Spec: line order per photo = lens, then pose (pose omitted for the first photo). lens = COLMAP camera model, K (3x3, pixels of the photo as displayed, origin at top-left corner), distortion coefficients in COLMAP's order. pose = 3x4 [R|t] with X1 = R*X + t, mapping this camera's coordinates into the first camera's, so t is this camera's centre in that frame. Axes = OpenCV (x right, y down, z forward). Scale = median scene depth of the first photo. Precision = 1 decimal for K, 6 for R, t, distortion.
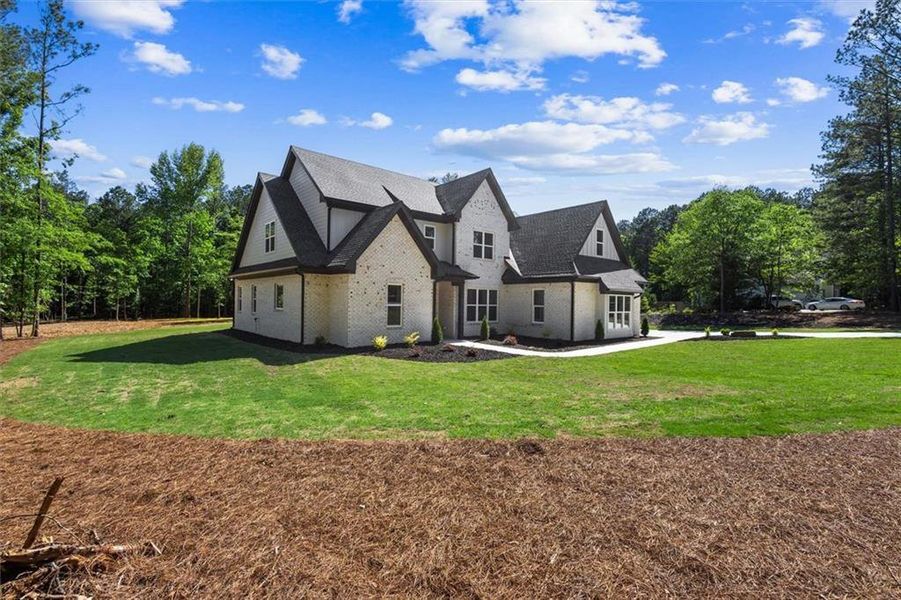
lens RADIAL K [[409.5, 0, 452.1], [0, 409.5, 301.4], [0, 0, 1]] dist [0.013165, 0.000272]
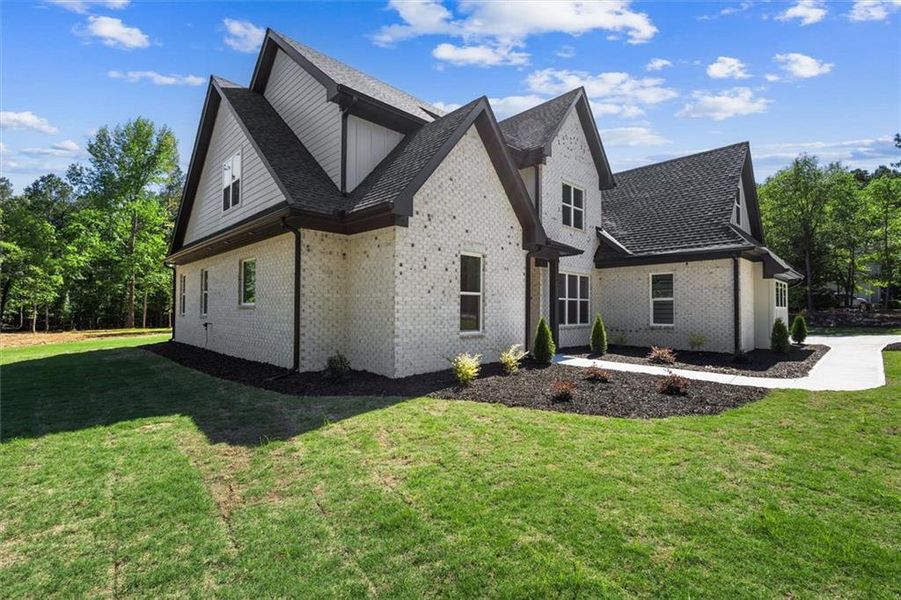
lens RADIAL K [[414.1, 0, 454.2], [0, 414.1, 296.5], [0, 0, 1]] dist [-0.001158, -0.000458]
pose [[0.997407, -0.007601, 0.071560, -0.161266], [0.009816, 0.999482, -0.030650, 0.023745], [-0.071290, 0.031273, 0.996965, 0.373542]]
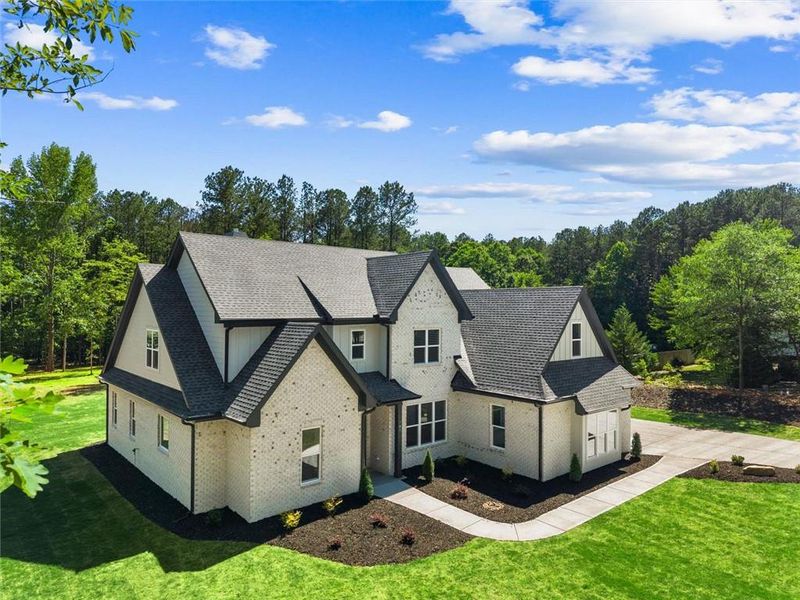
lens RADIAL K [[532.9, 0, 400.0], [0, 532.9, 300.0], [0, 0, 1]] dist [0.063904, -0.079094]
pose [[0.999977, -0.006557, 0.001632, 0.024105], [0.006571, 0.999939, -0.008874, -0.221862], [-0.001574, 0.008884, 0.999959, -0.022119]]
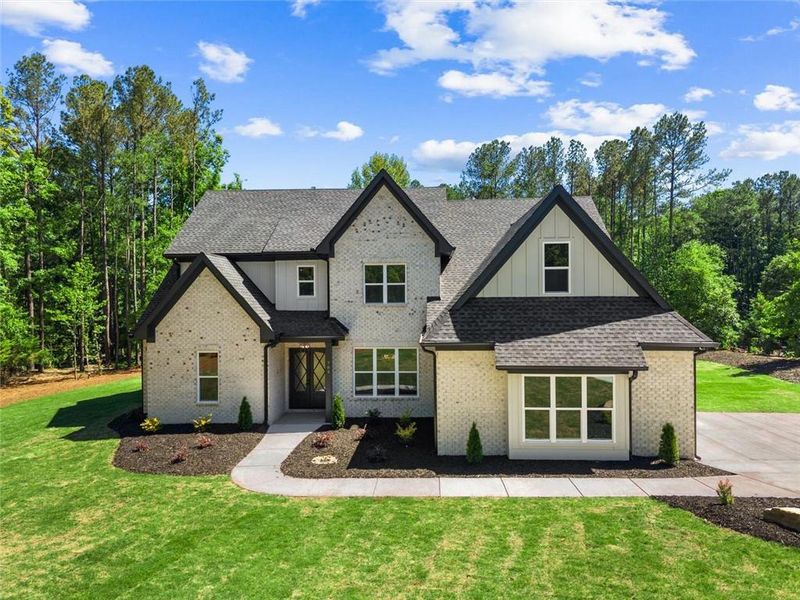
lens RADIAL K [[532.9, 0, 400.0], [0, 532.9, 300.0], [0, 0, 1]] dist [0.063904, -0.079094]
pose [[0.717689, -0.016837, -0.696160, 0.722940], [0.017849, 0.999824, -0.005781, -0.107183], [0.696135, -0.008277, 0.717863, 0.393081]]
